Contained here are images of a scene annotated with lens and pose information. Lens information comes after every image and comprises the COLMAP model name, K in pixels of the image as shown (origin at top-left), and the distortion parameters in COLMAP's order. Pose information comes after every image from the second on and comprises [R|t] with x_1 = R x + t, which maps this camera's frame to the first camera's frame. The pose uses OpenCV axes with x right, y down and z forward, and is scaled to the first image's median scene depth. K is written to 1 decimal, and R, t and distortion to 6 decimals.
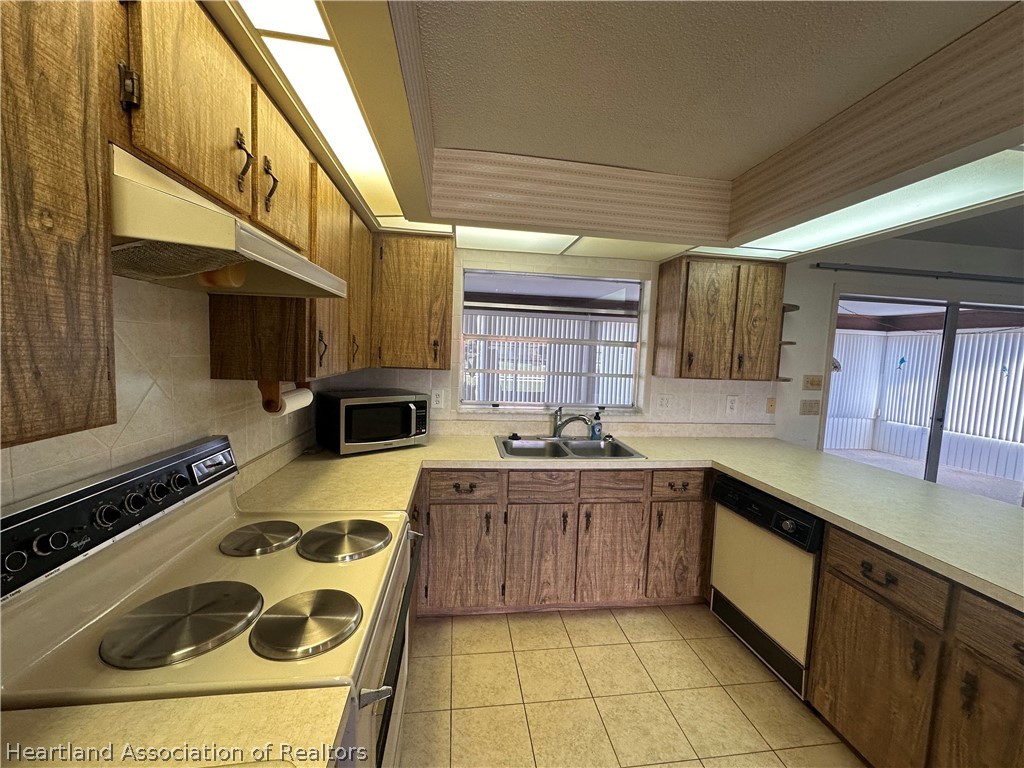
lens RADIAL K [[410.3, 0, 514.6], [0, 410.3, 383.7], [0, 0, 1]] dist [-0.007972, 0.000075]
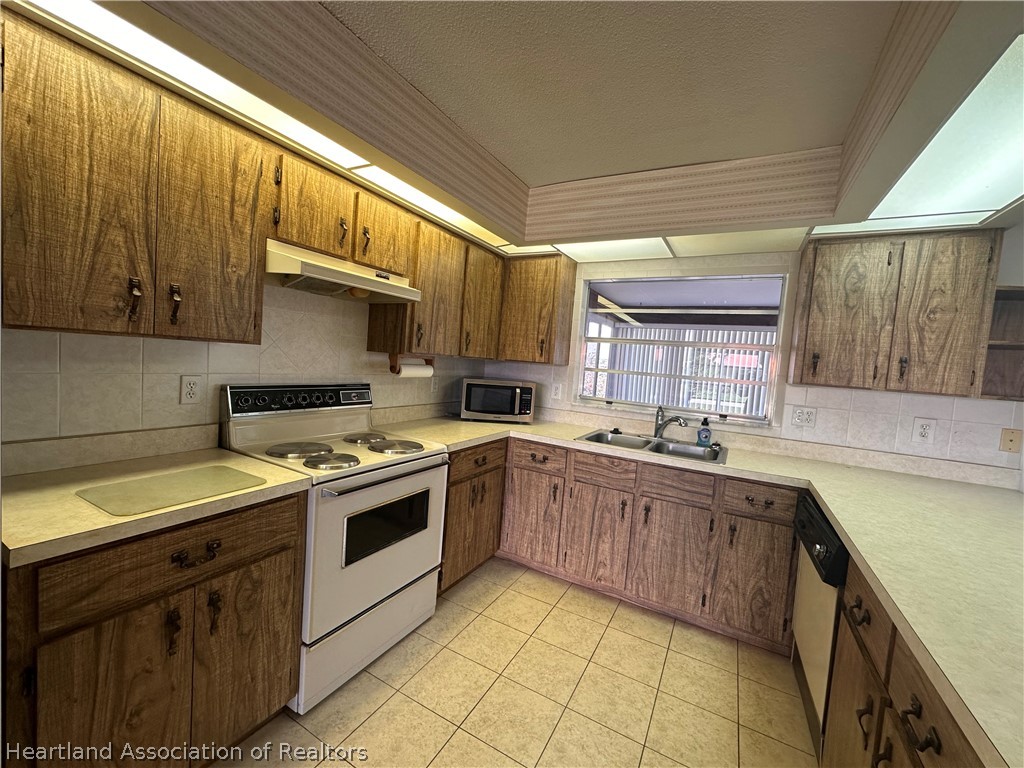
lens RADIAL K [[410.3, 0, 510.3], [0, 410.3, 383.2], [0, 0, 1]] dist [-0.007972, 0.000075]
pose [[0.800331, 0.055126, -0.597019, 0.487624], [-0.090397, 0.995476, -0.029264, 0.072210], [0.592705, 0.077390, 0.801693, -0.031123]]
